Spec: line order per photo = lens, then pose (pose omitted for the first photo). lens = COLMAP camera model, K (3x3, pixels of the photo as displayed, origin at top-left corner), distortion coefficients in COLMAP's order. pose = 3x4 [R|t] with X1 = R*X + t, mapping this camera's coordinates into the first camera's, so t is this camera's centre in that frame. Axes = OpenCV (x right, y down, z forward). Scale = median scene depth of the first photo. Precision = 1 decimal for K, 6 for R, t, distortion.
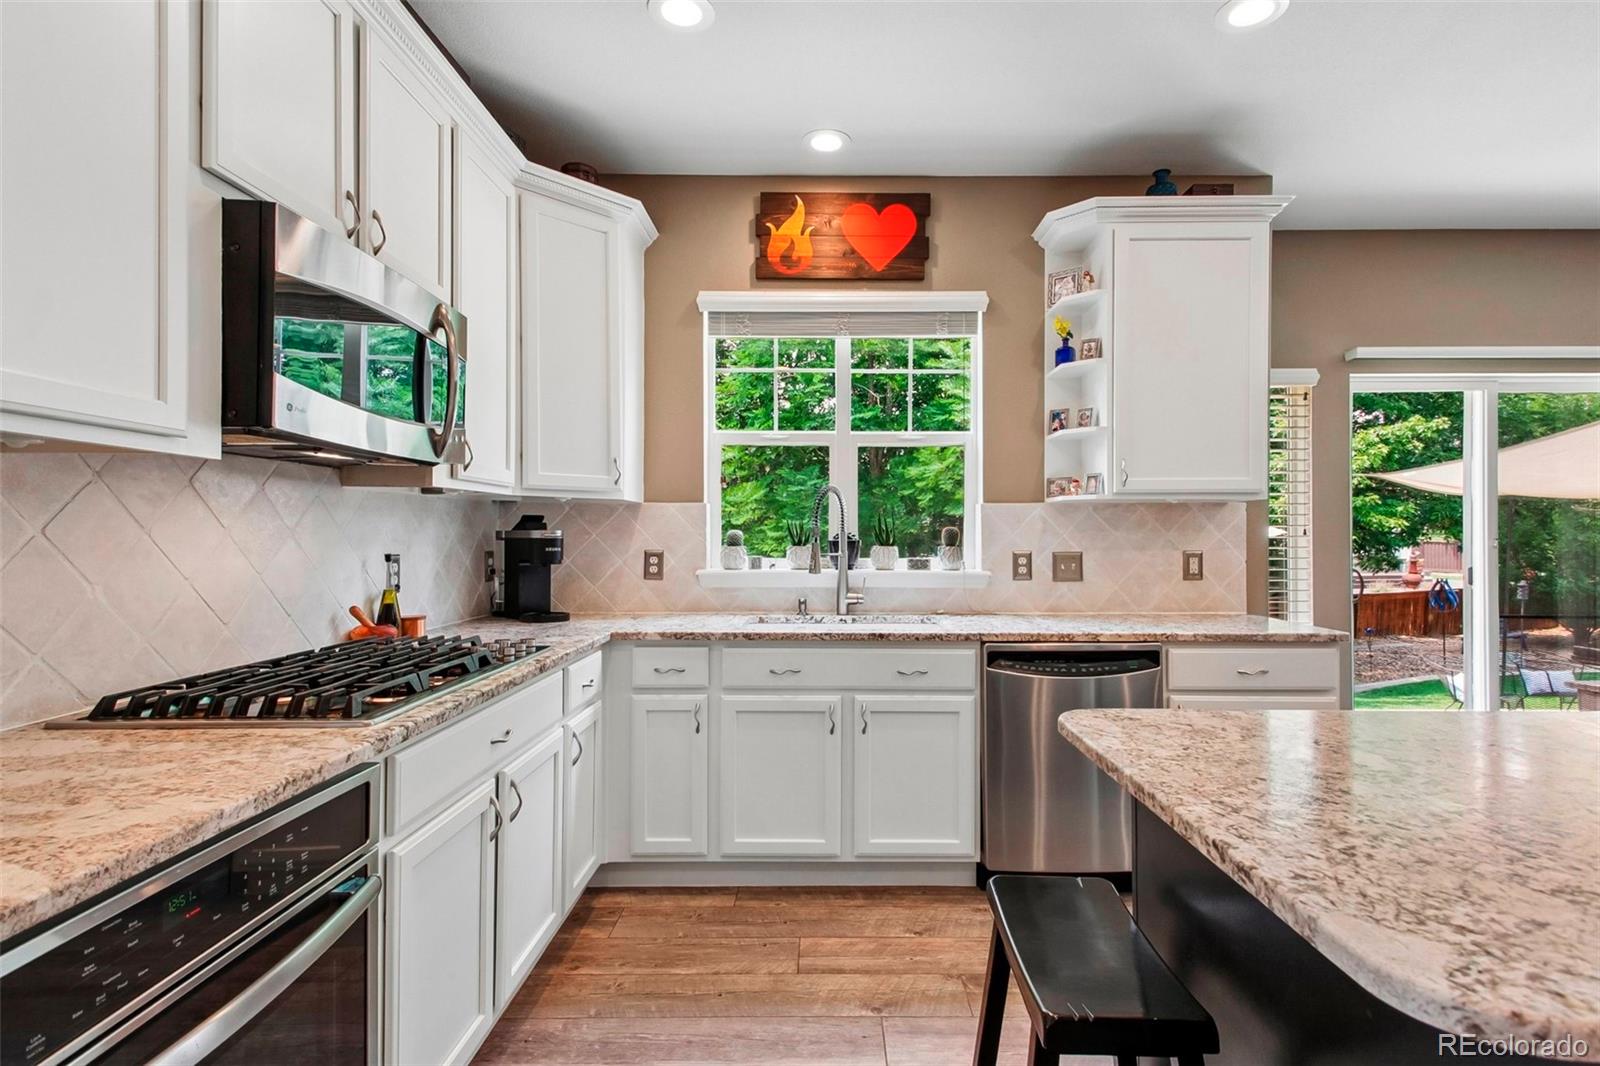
lens RADIAL K [[769.7, 0, 830.6], [0, 769.7, 537.5], [0, 0, 1]] dist [0.025880, -0.002078]
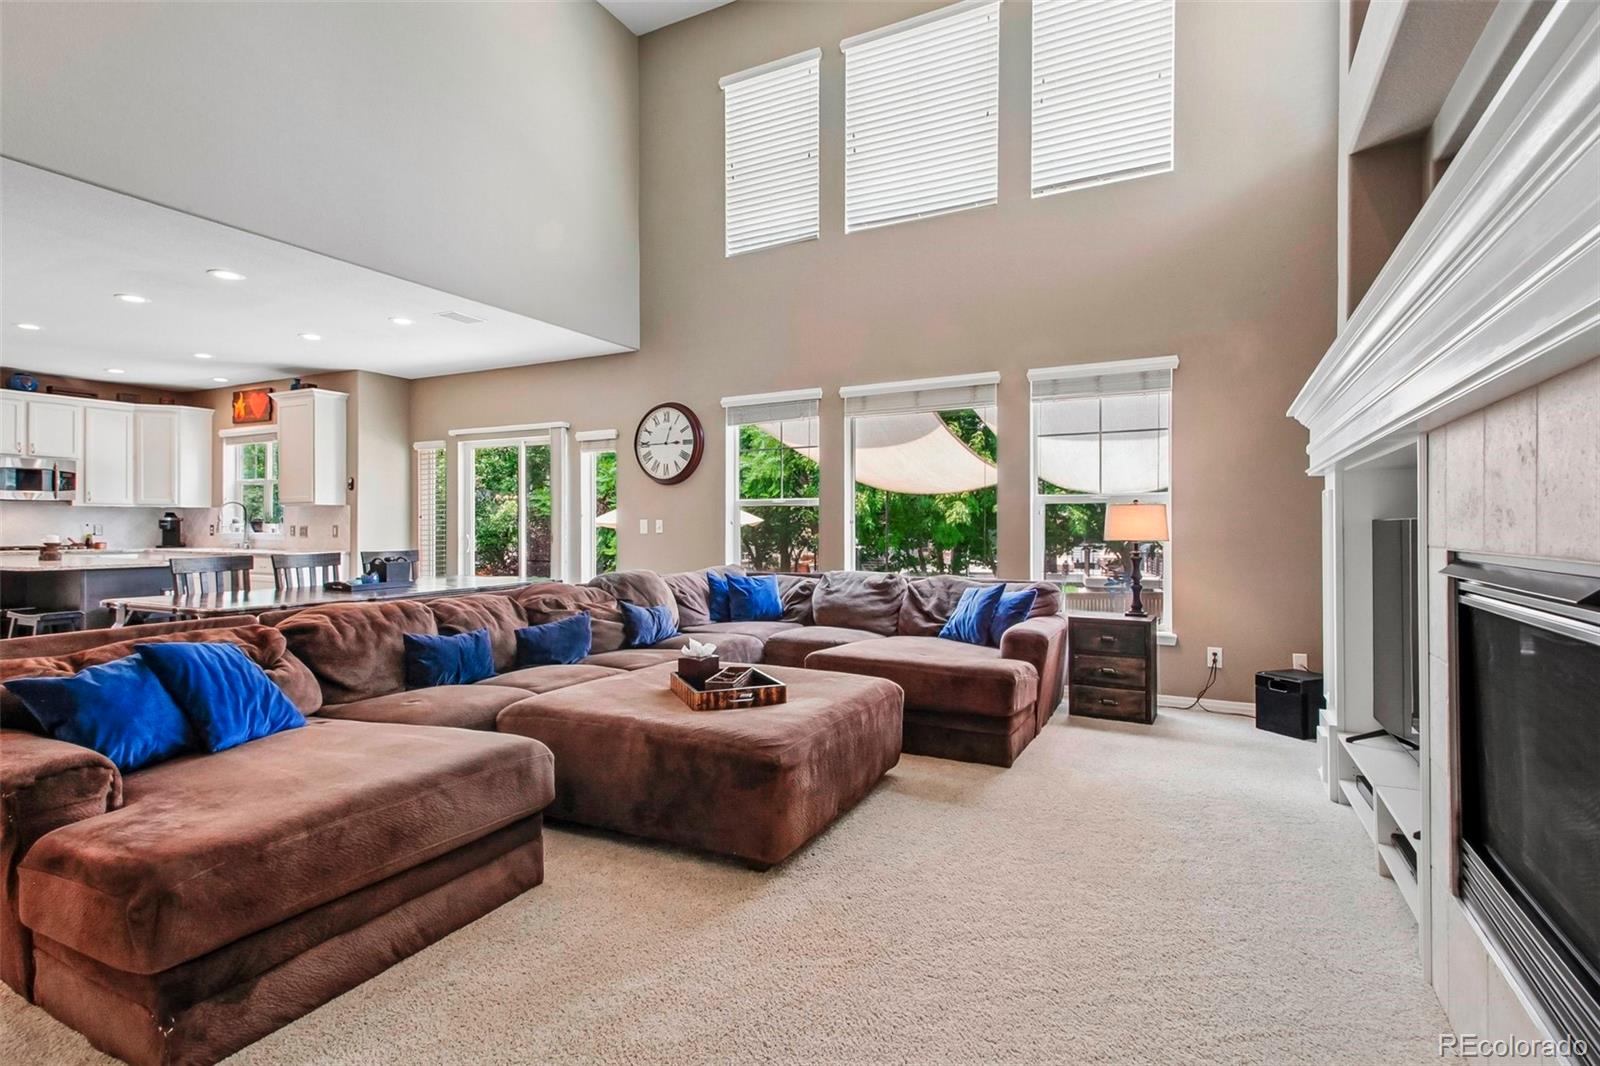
lens RADIAL K [[769.7, 0, 772.9], [0, 769.7, 526.2], [0, 0, 1]] dist [0.025880, -0.002078]
pose [[0.884560, 0.002342, -0.466421, 2.875927], [-0.001965, 0.999997, 0.001294, 0.014733], [0.466423, -0.000228, 0.884562, -0.536346]]
